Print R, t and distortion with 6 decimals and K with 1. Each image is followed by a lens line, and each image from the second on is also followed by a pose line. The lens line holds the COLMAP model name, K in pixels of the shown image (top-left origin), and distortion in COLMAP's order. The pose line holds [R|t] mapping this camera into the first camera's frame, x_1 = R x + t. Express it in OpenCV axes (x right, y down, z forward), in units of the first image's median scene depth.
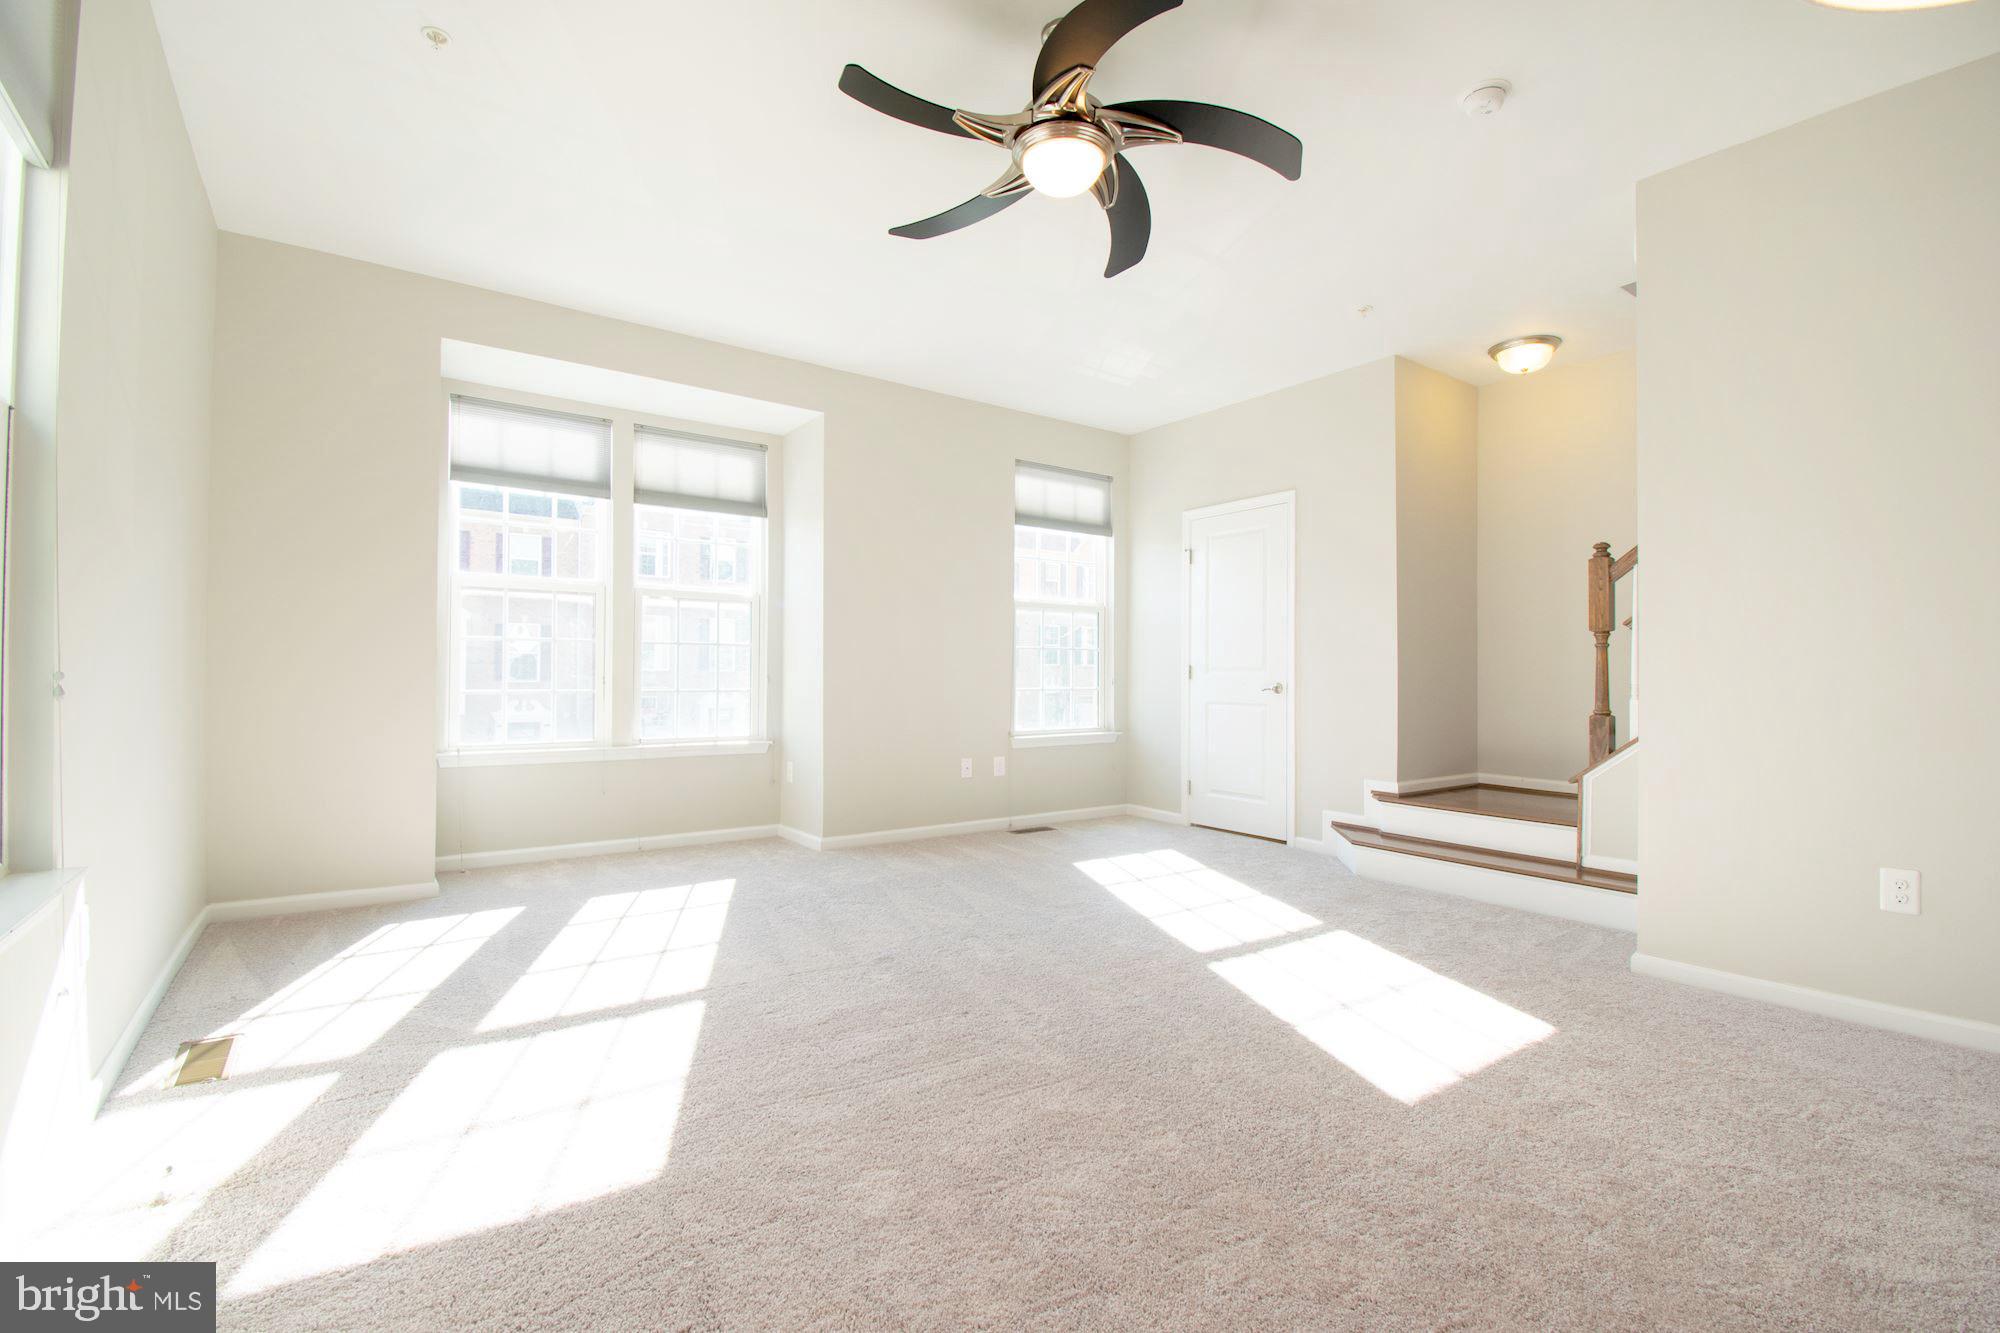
lens RADIAL K [[888.0, 0, 1000.0], [0, 888.0, 666.5], [0, 0, 1]] dist [0.021013, -0.026794]
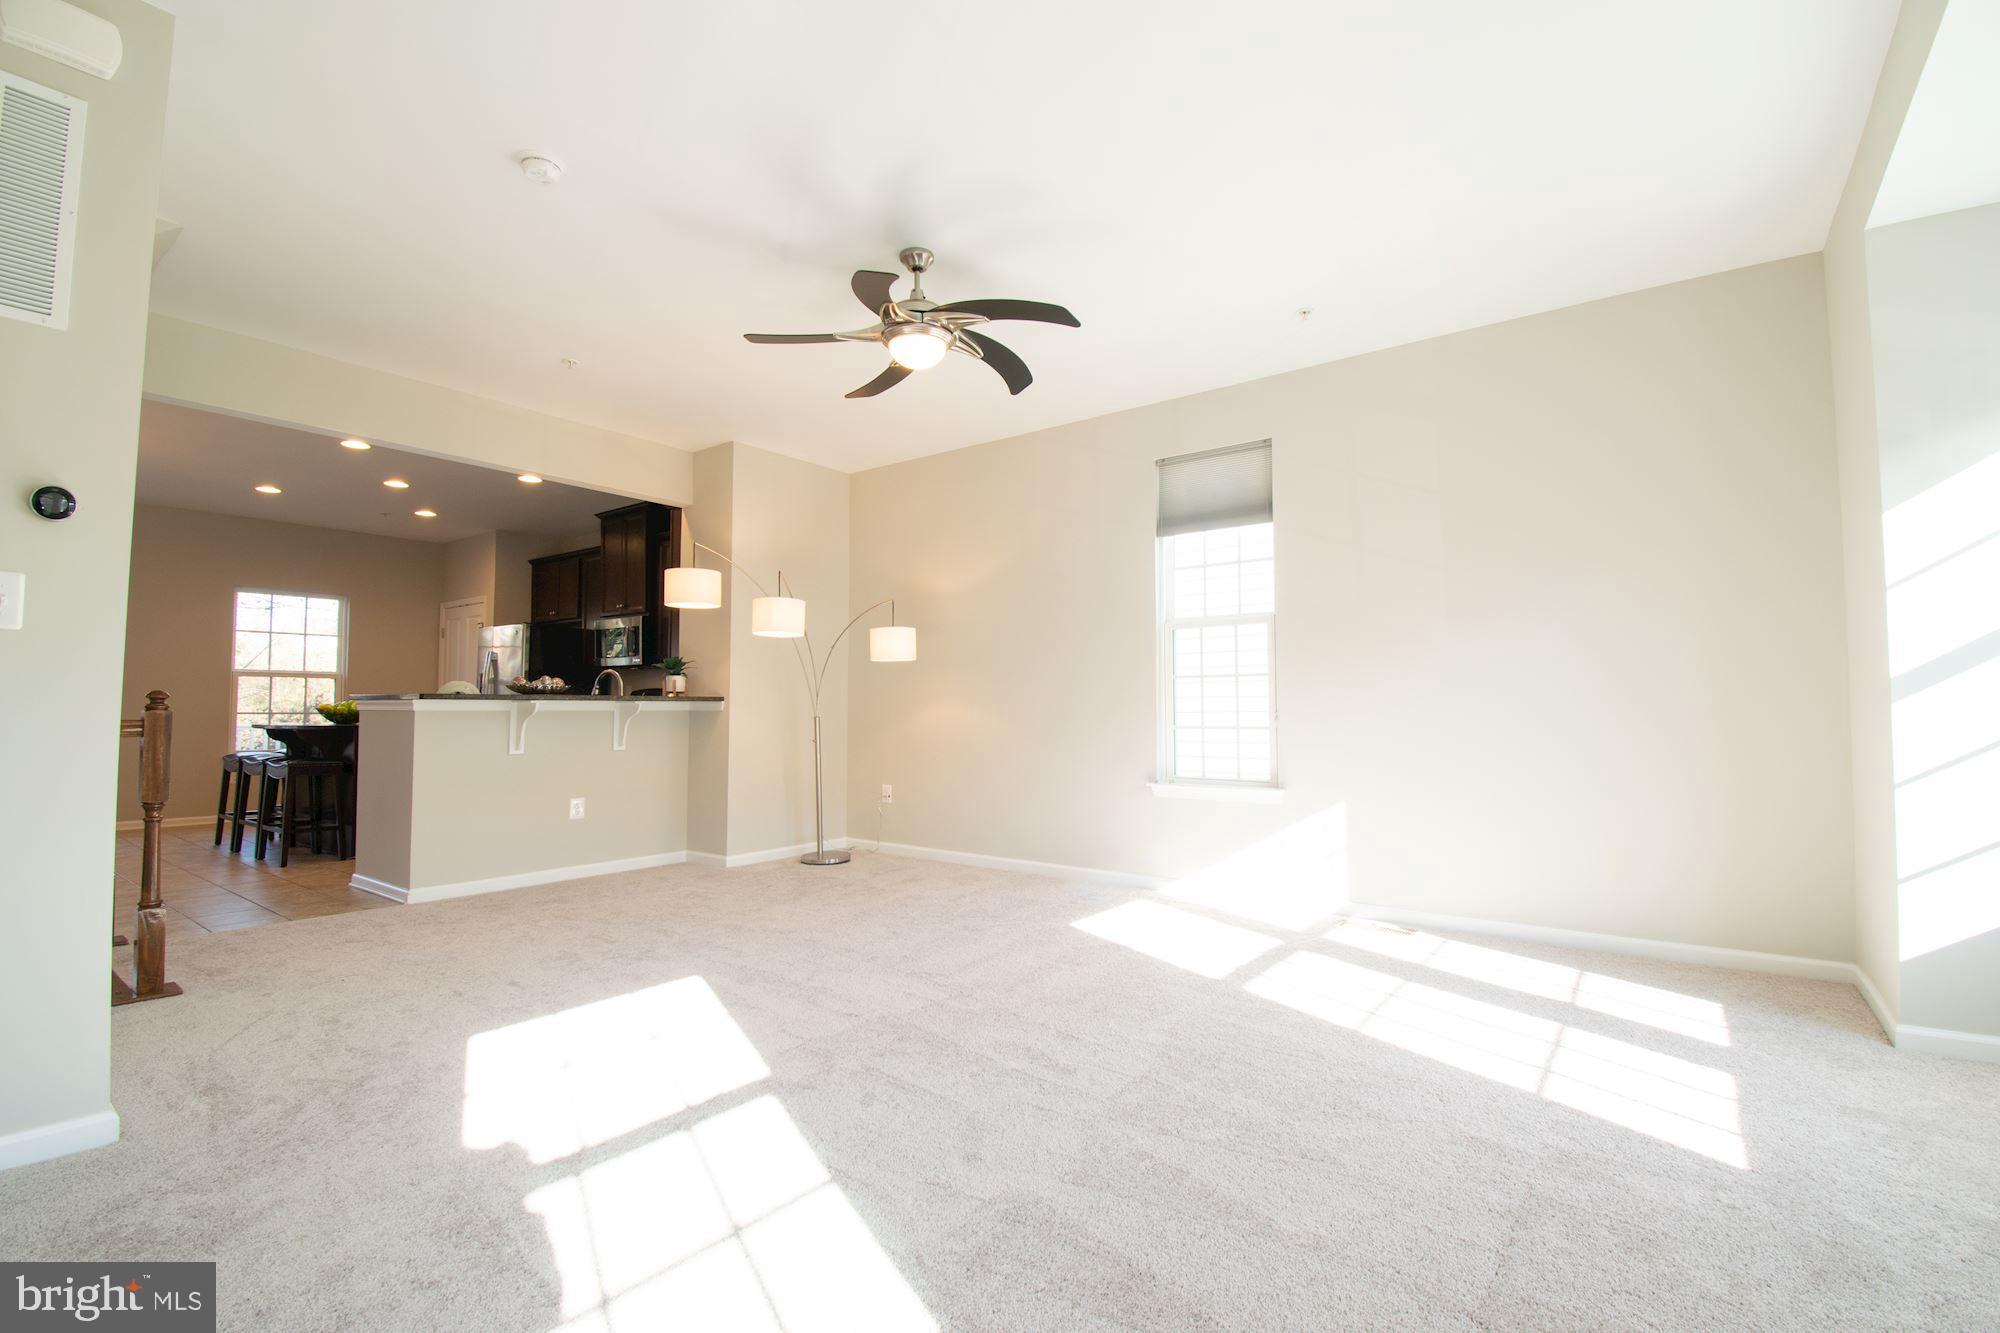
lens RADIAL K [[888.0, 0, 1000.0], [0, 888.0, 666.5], [0, 0, 1]] dist [0.021013, -0.026794]
pose [[-0.956139, -0.022436, -0.292053, 0.186560], [-0.004419, 0.998053, -0.062207, 0.015651], [0.292880, -0.058188, -0.954377, 1.179569]]
